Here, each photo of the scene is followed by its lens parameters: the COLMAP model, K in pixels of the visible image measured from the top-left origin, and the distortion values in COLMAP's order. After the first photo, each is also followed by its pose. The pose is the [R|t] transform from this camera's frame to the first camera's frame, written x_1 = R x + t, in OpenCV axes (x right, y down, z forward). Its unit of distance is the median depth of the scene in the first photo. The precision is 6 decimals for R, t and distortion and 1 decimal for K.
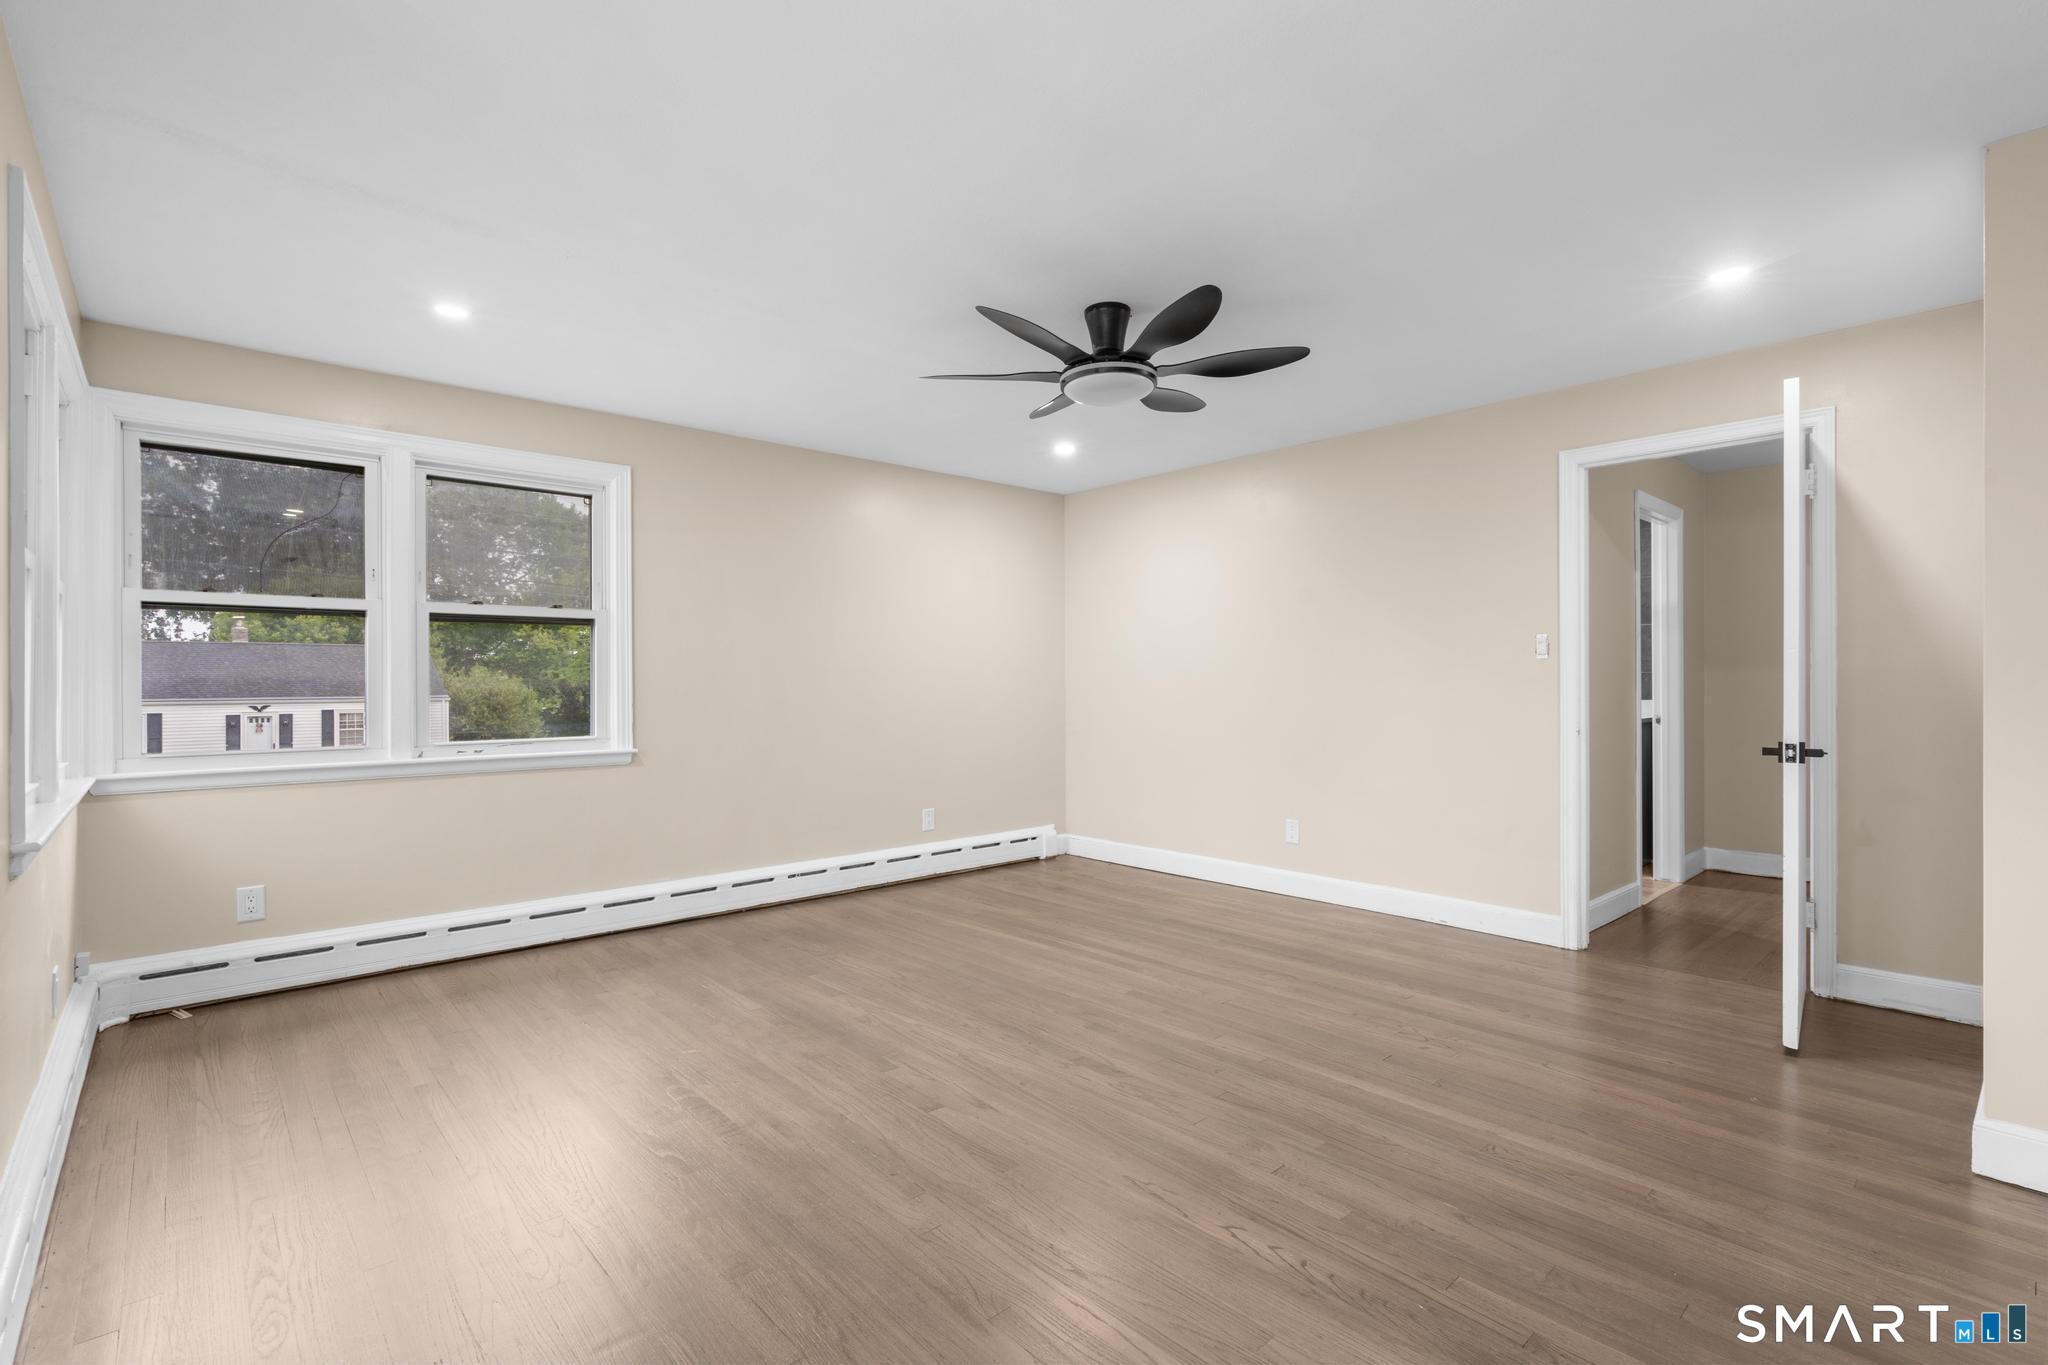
lens RADIAL K [[921.2, 0, 1020.4], [0, 921.2, 681.0], [0, 0, 1]] dist [-0.001712, 0.000761]
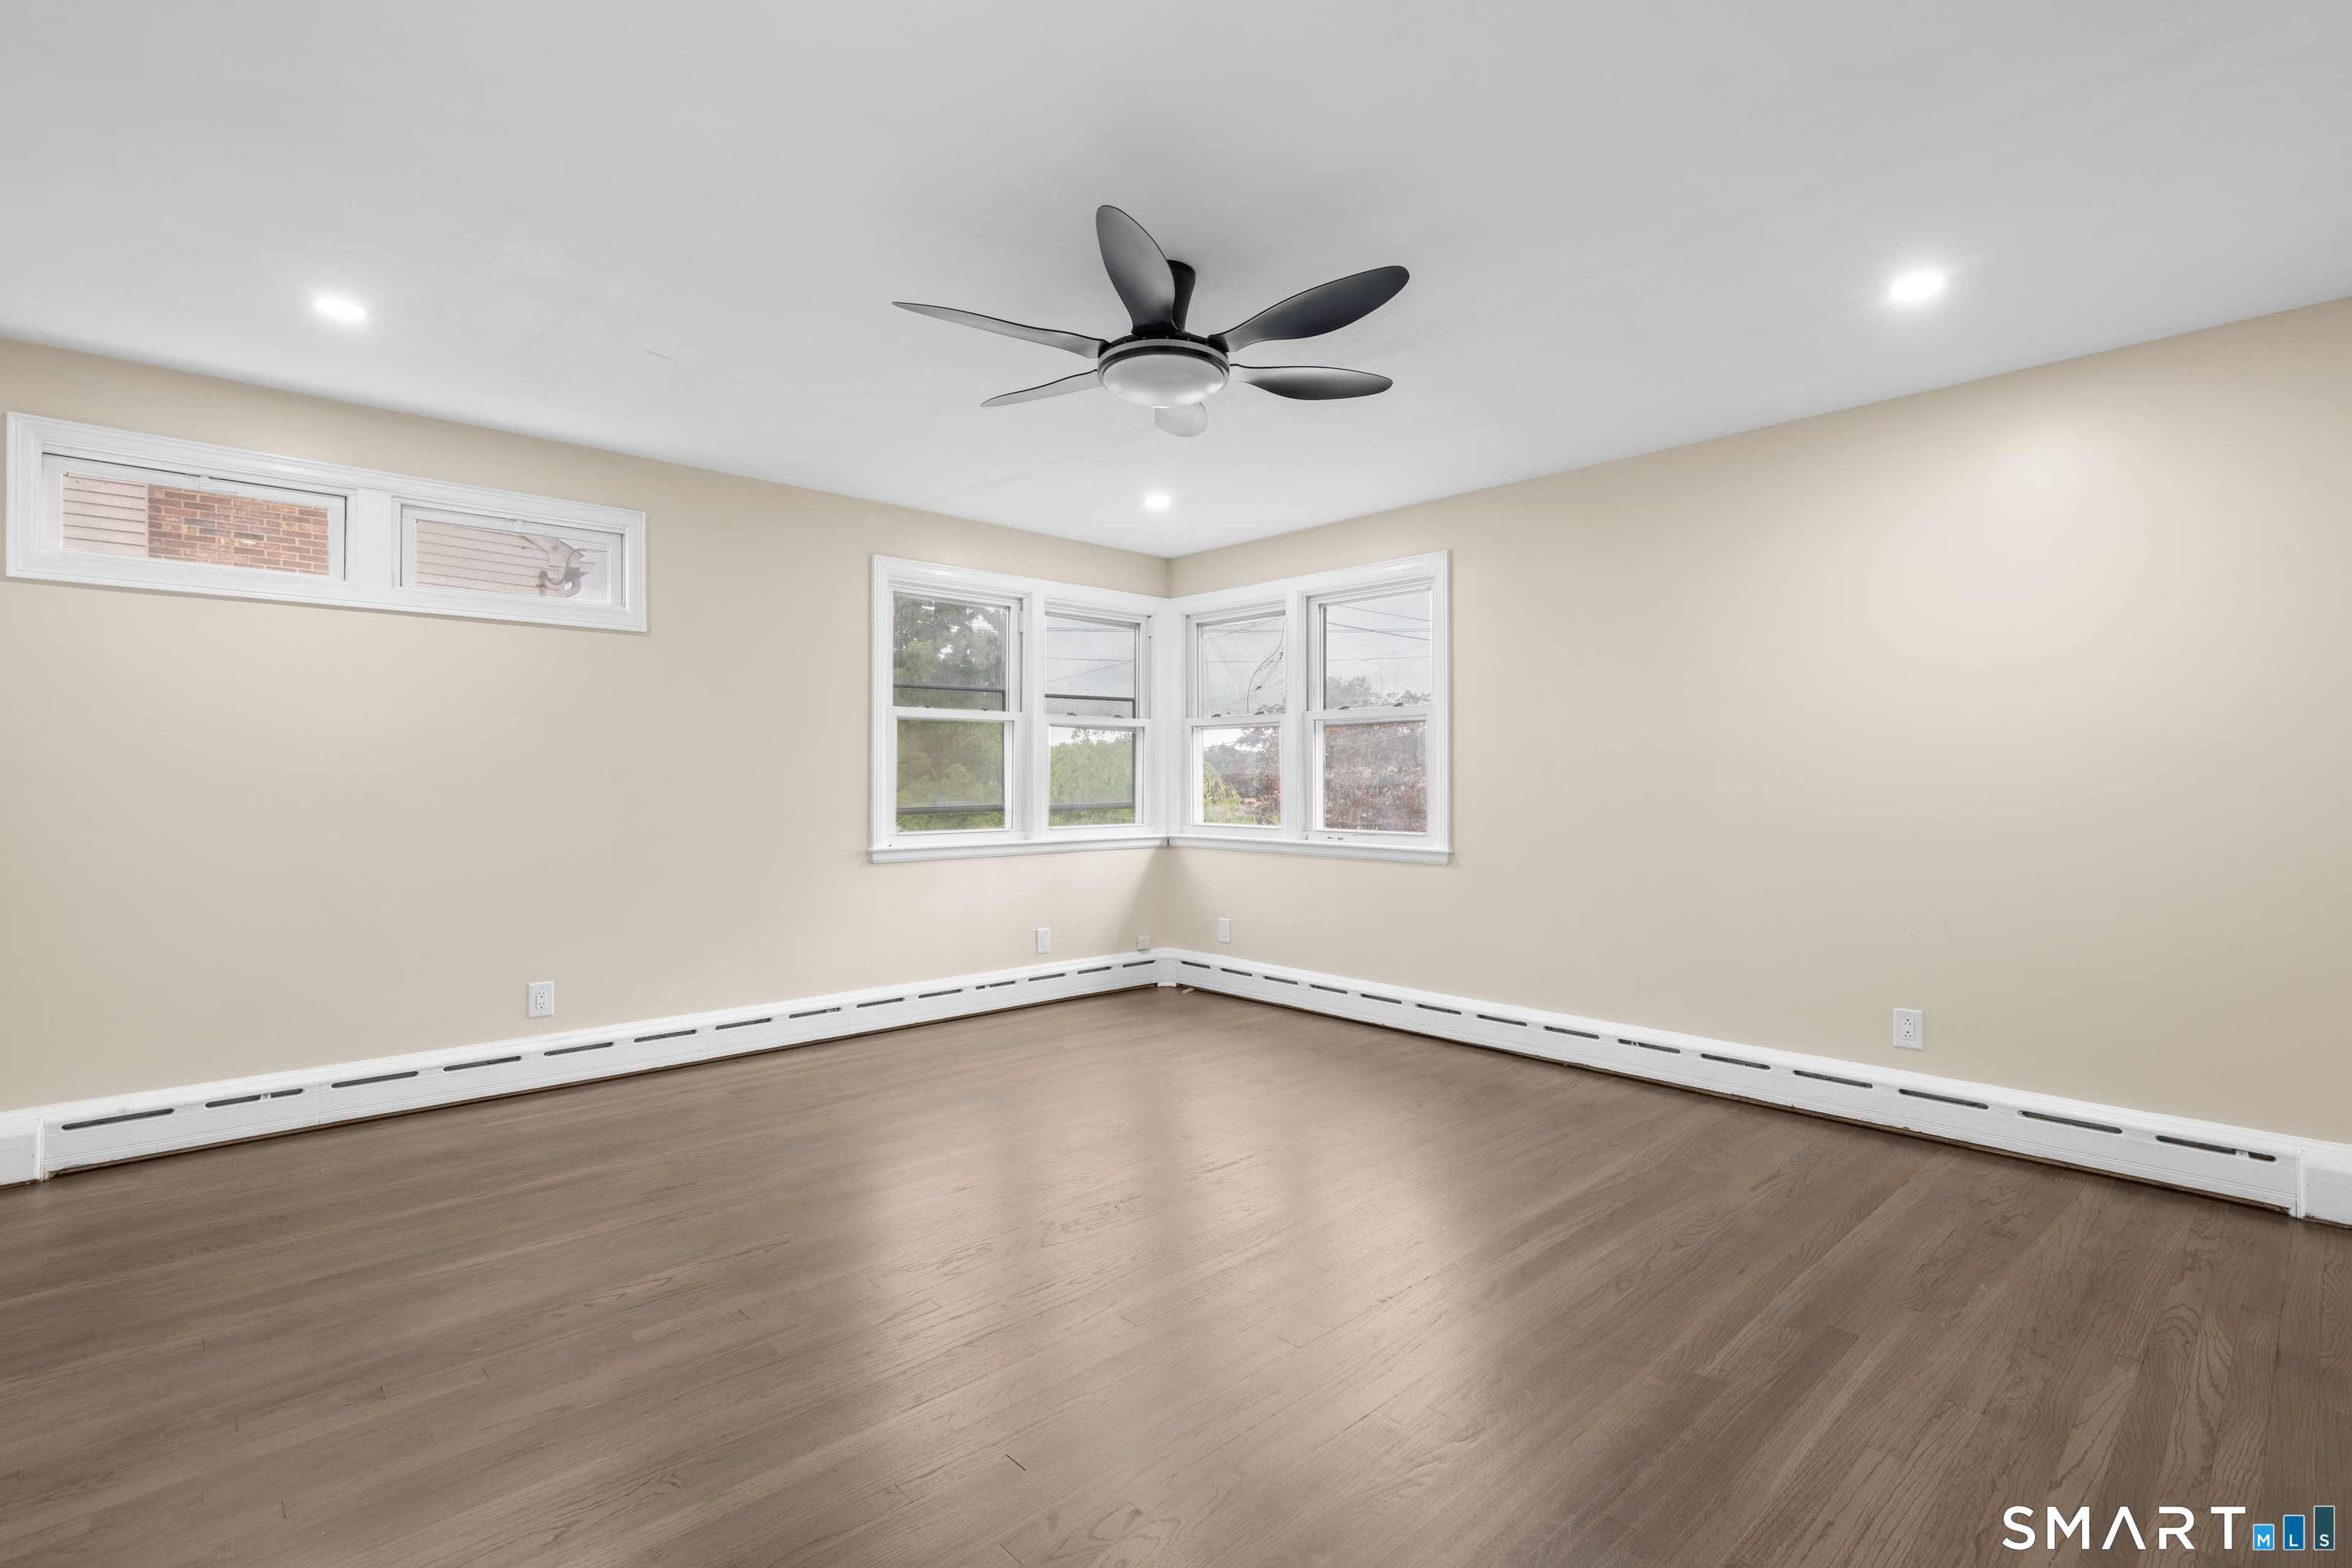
lens RADIAL K [[1097.7, 0, 1205.5], [0, 1097.7, 781.2], [0, 0, 1]] dist [0.001439, 0.000168]
pose [[0.026258, 0.005491, -0.999640, 0.823212], [0.002616, 0.999981, 0.005562, -0.002906], [0.999652, -0.002761, 0.026243, 0.854106]]
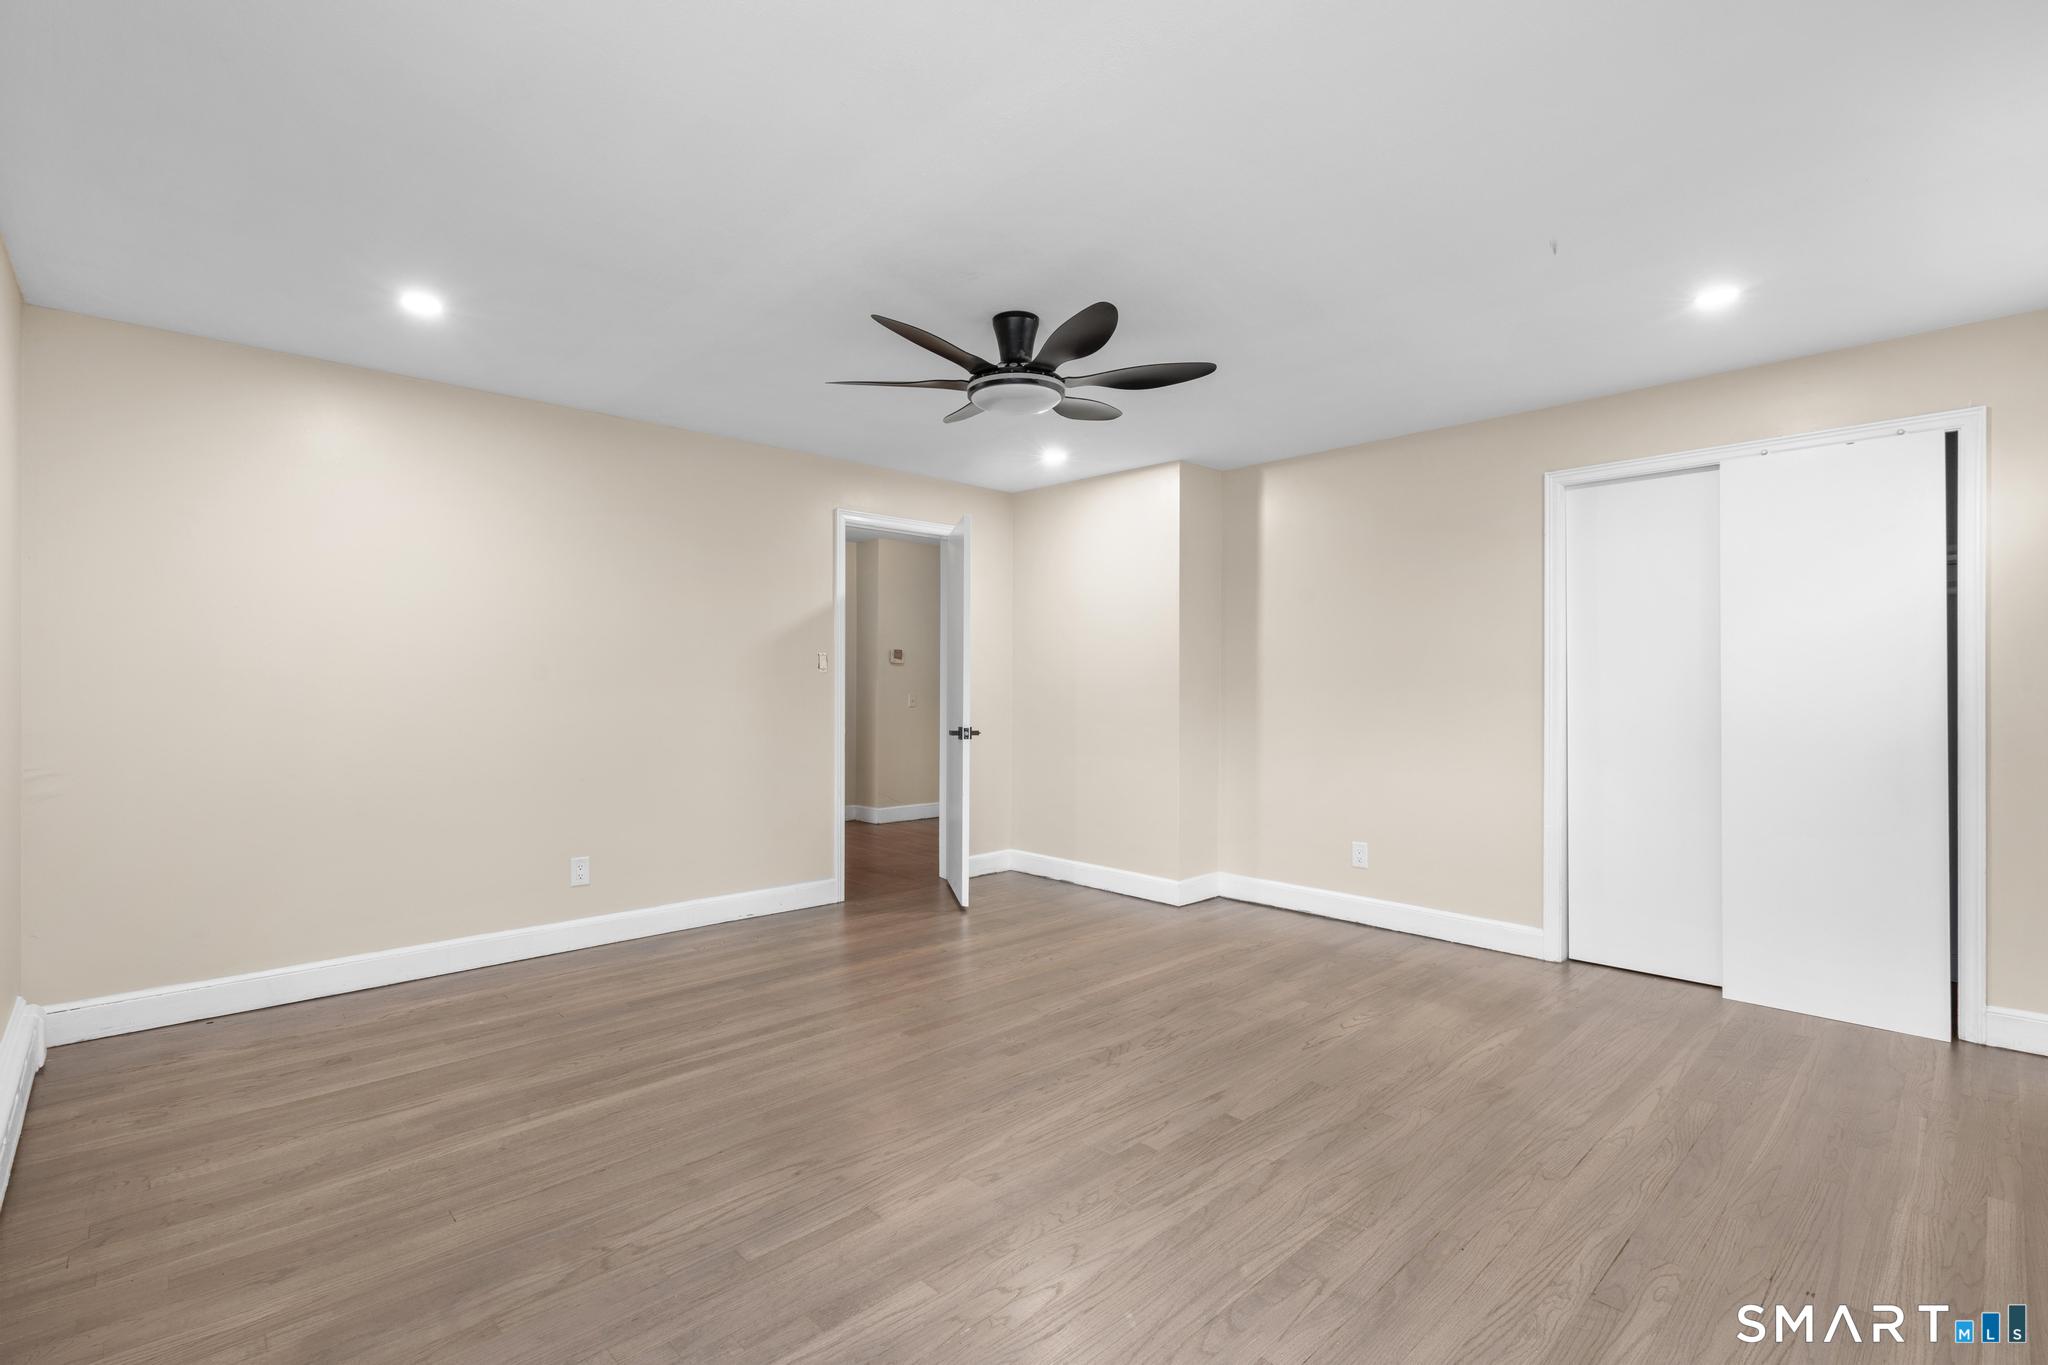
lens RADIAL K [[921.2, 0, 1020.4], [0, 921.2, 681.0], [0, 0, 1]] dist [-0.001712, 0.000761]
pose [[-0.005464, 0.005946, 0.999967, -0.754235], [-0.003327, 0.999977, -0.005965, -0.007217], [-0.999980, -0.003360, -0.005444, 0.843746]]
